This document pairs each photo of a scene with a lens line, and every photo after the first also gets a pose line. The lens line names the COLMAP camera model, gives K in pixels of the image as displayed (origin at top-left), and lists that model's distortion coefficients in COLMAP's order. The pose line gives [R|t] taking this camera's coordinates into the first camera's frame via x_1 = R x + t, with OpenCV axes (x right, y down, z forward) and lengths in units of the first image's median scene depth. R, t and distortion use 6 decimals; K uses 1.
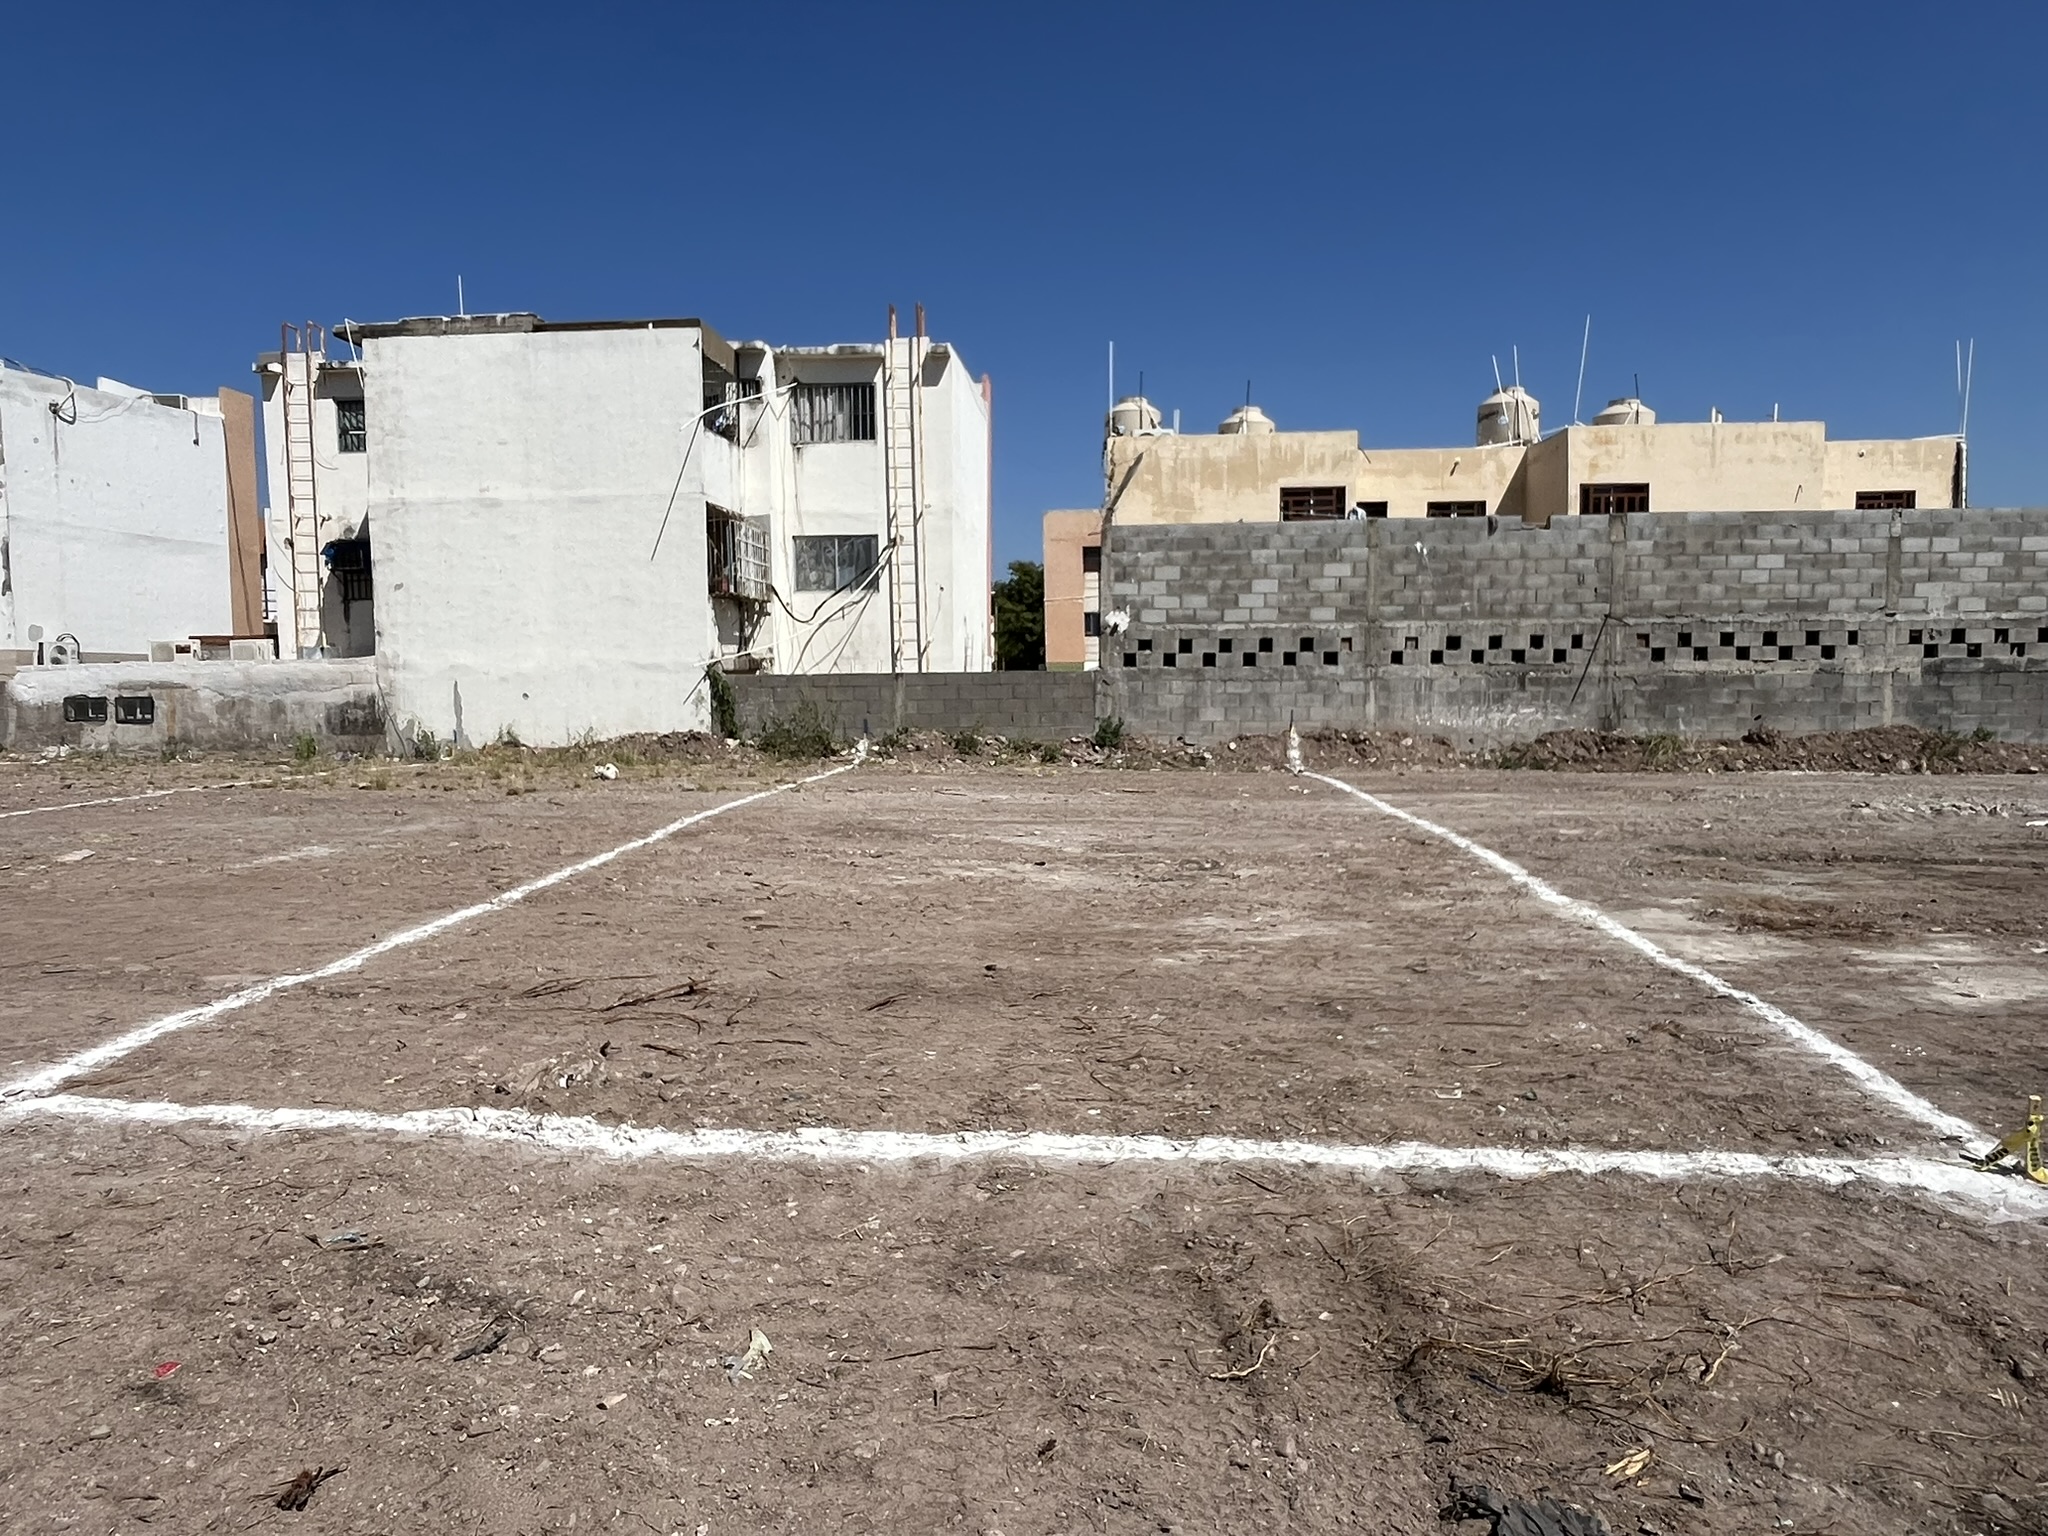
lens RADIAL K [[1257.6, 0, 1026.5], [0, 1257.6, 771.2], [0, 0, 1]] dist [0.009835, -0.014196]
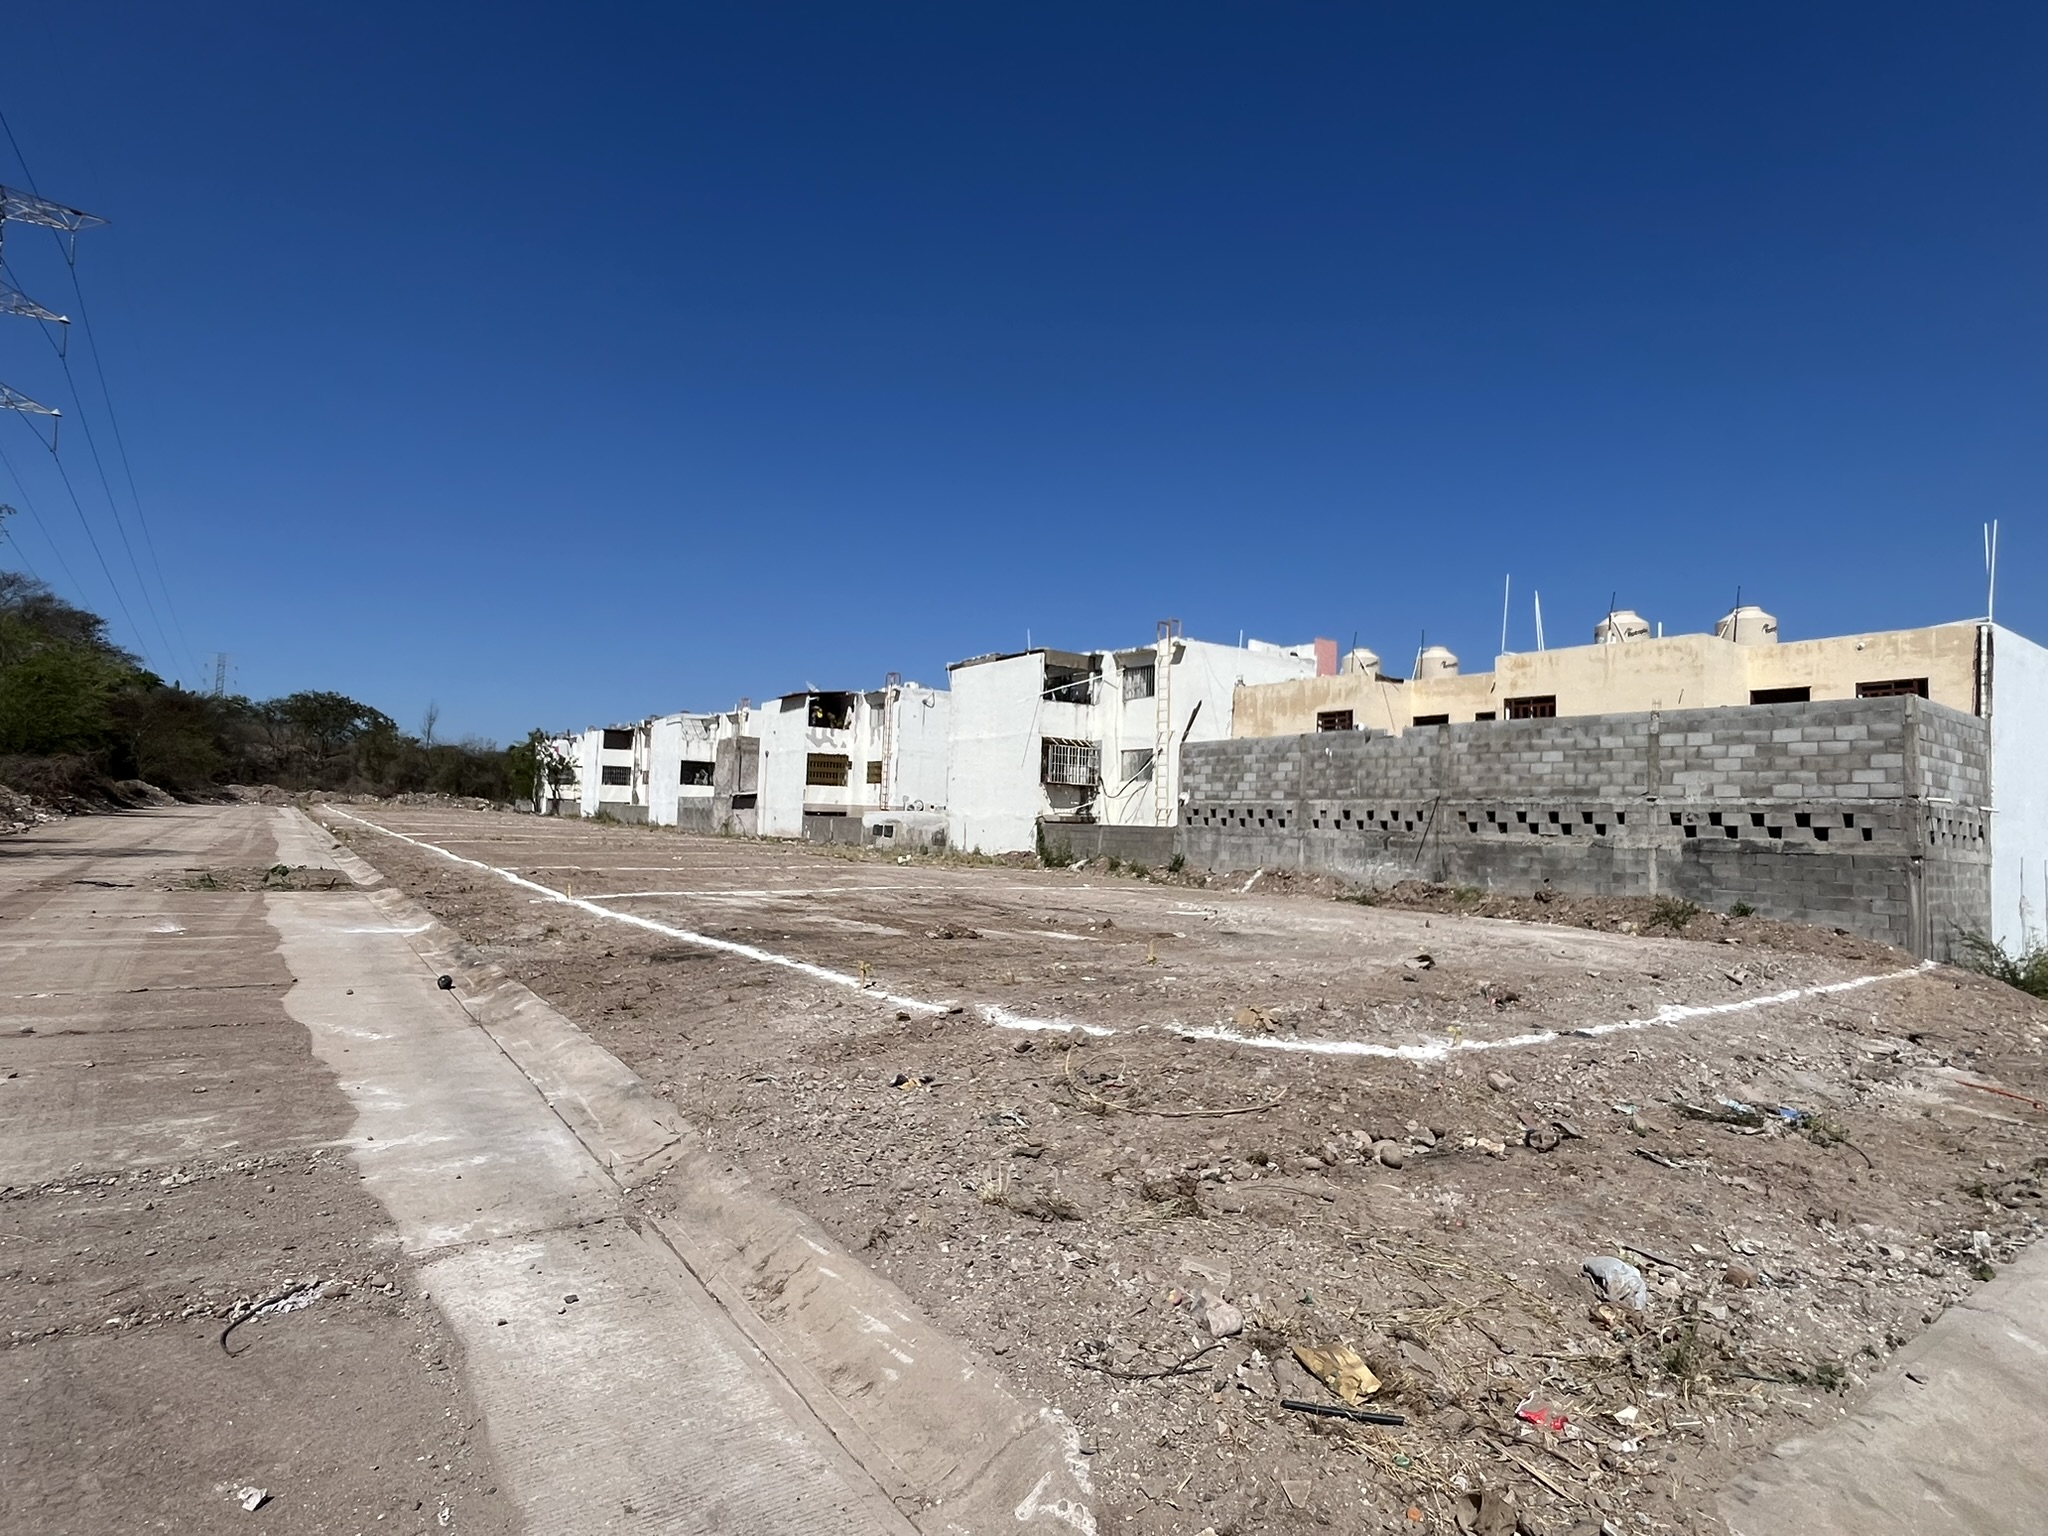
lens RADIAL K [[1055.2, 0, 1010.6], [0, 1055.2, 770.0], [0, 0, 1]] dist [-0.001104, -0.002924]
pose [[0.627454, -0.009722, -0.778593, 1.053142], [-0.106245, 0.989501, -0.097977, 0.007893], [0.771371, 0.144197, 0.619834, -0.070411]]
